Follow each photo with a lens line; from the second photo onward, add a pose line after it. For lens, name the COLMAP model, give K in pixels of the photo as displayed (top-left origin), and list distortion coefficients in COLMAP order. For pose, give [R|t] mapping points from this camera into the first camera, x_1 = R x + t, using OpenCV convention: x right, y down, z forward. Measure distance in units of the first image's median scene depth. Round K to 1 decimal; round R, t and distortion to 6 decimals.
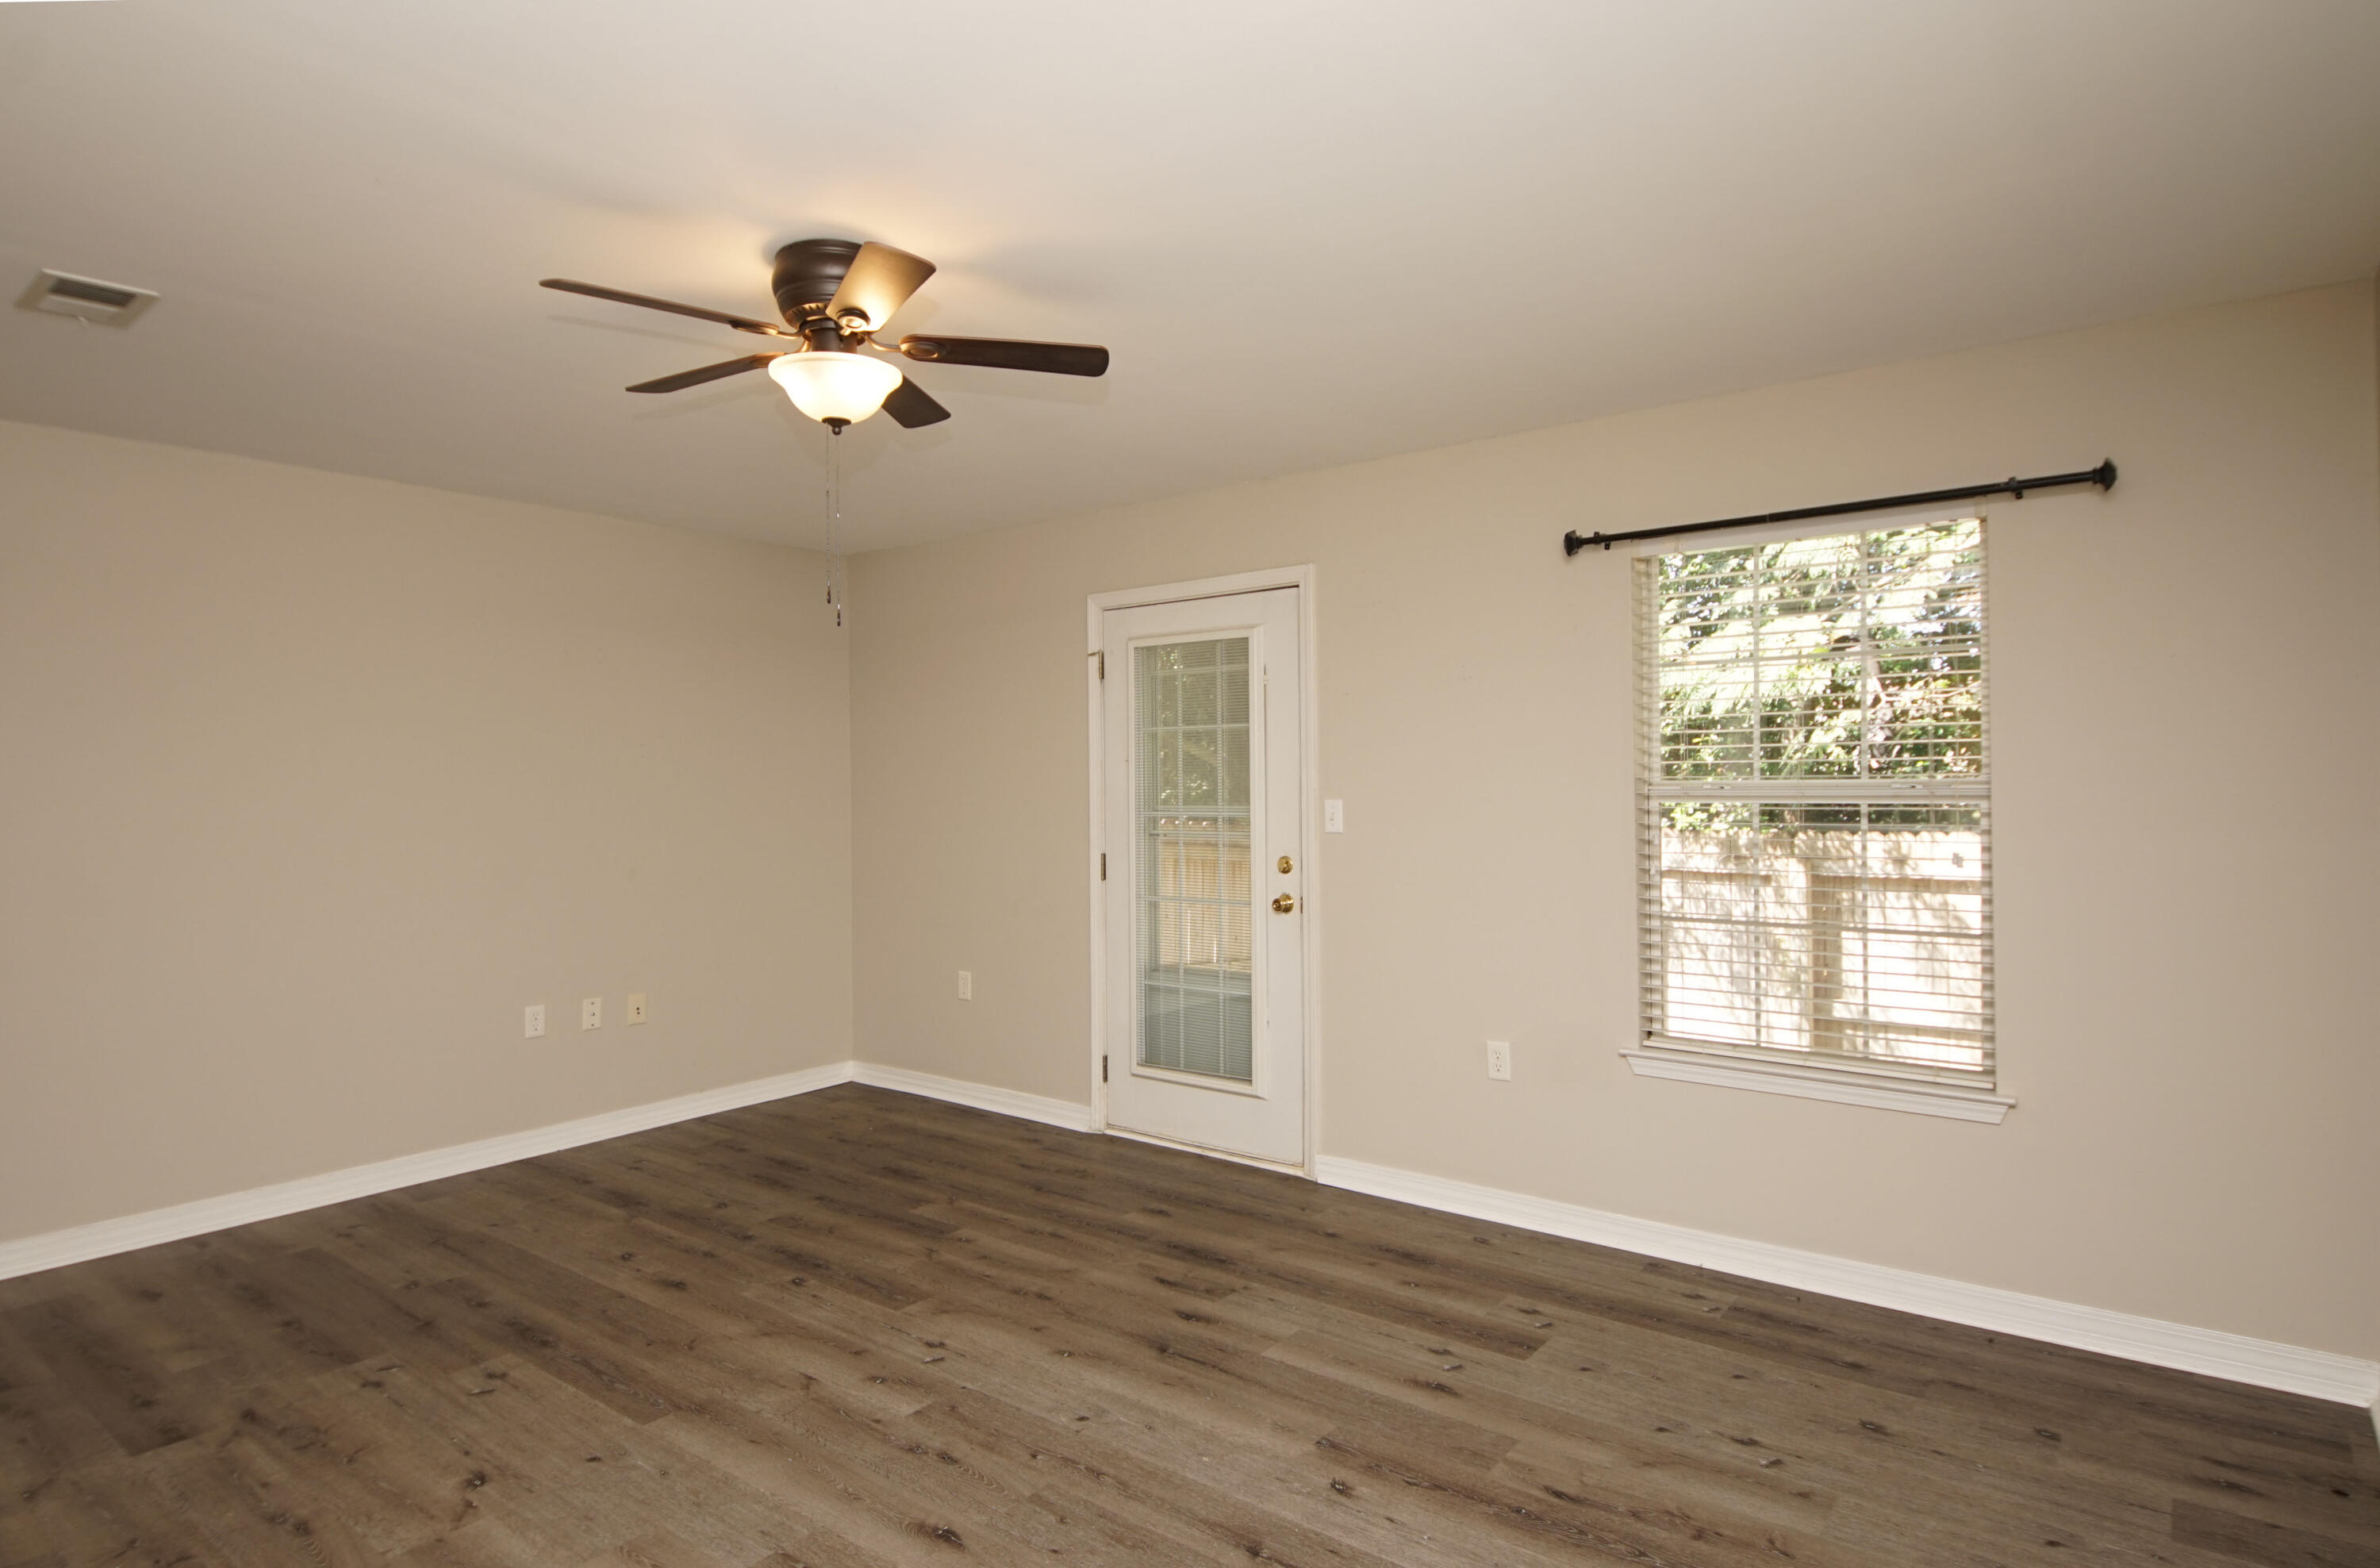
lens RADIAL K [[1308.6, 0, 1160.0], [0, 1308.6, 772.3], [0, 0, 1]] dist [0.021417, -0.012491]
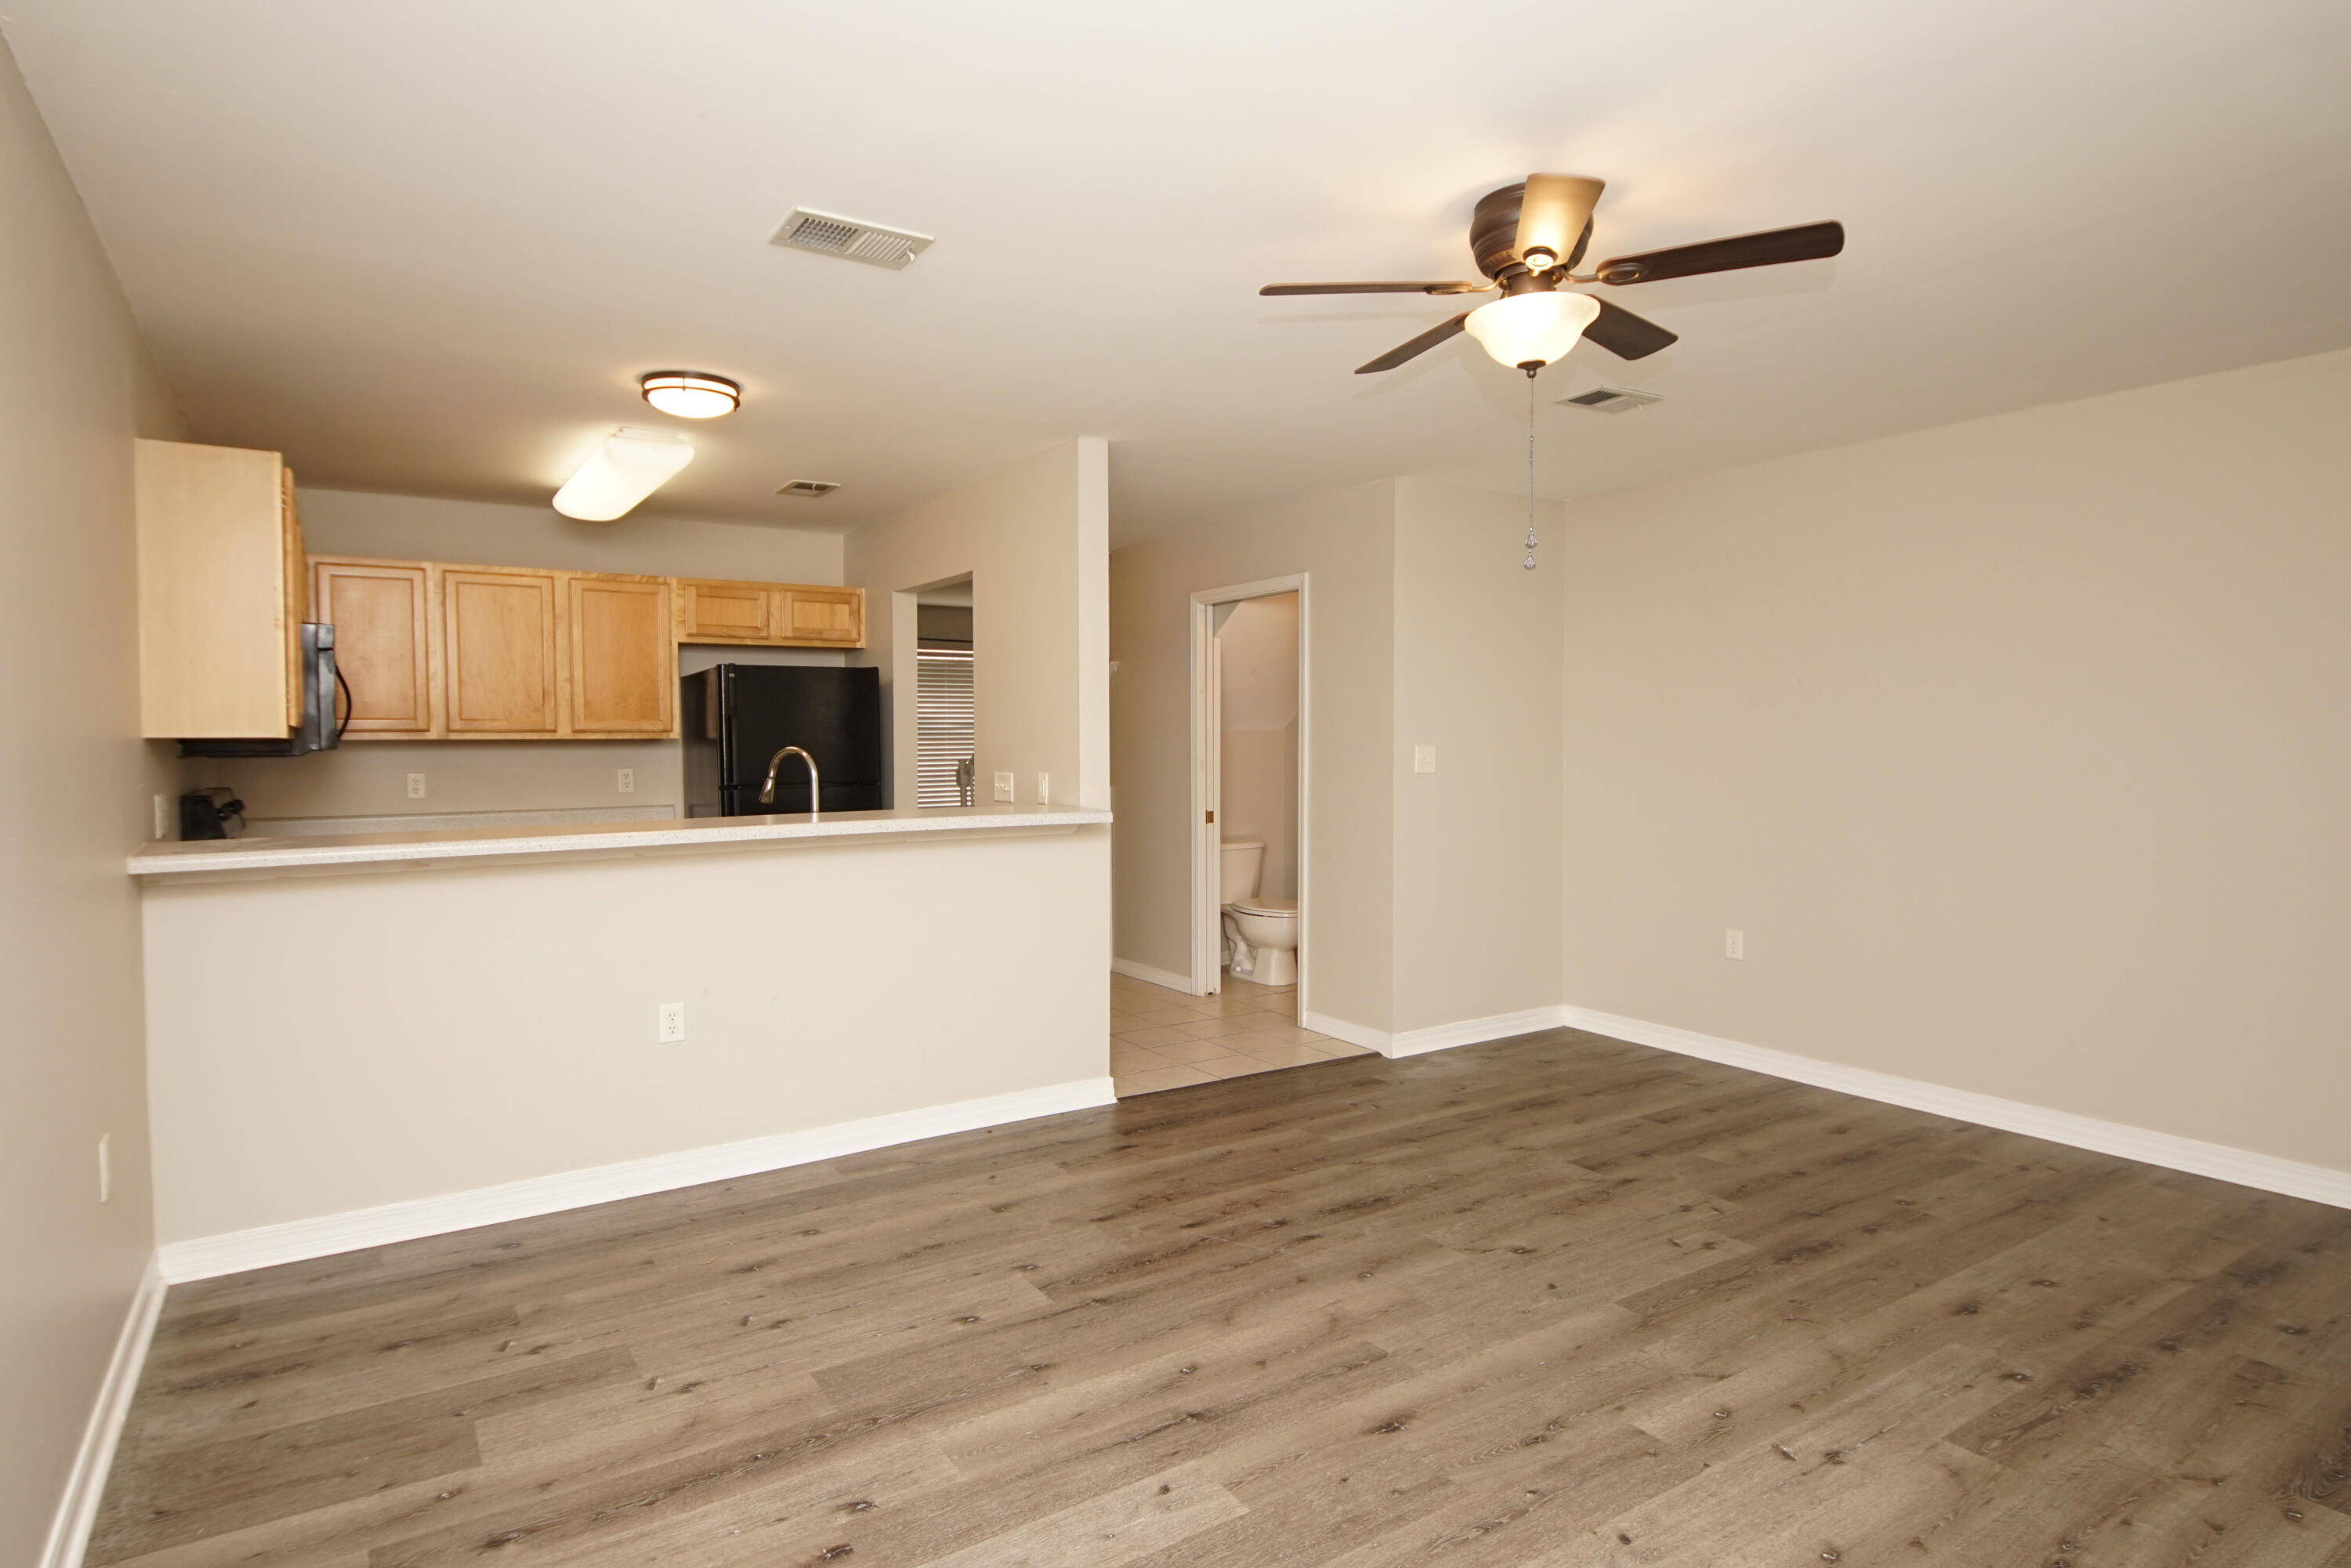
lens RADIAL K [[1260.7, 0, 1150.1], [0, 1260.7, 772.3], [0, 0, 1]] dist [0.036173, -0.030783]
pose [[-0.324024, 0.037607, -0.945301, 0.583852], [0.013077, 0.999292, 0.035272, 0.005045], [0.945958, -0.000933, -0.324286, 0.782902]]
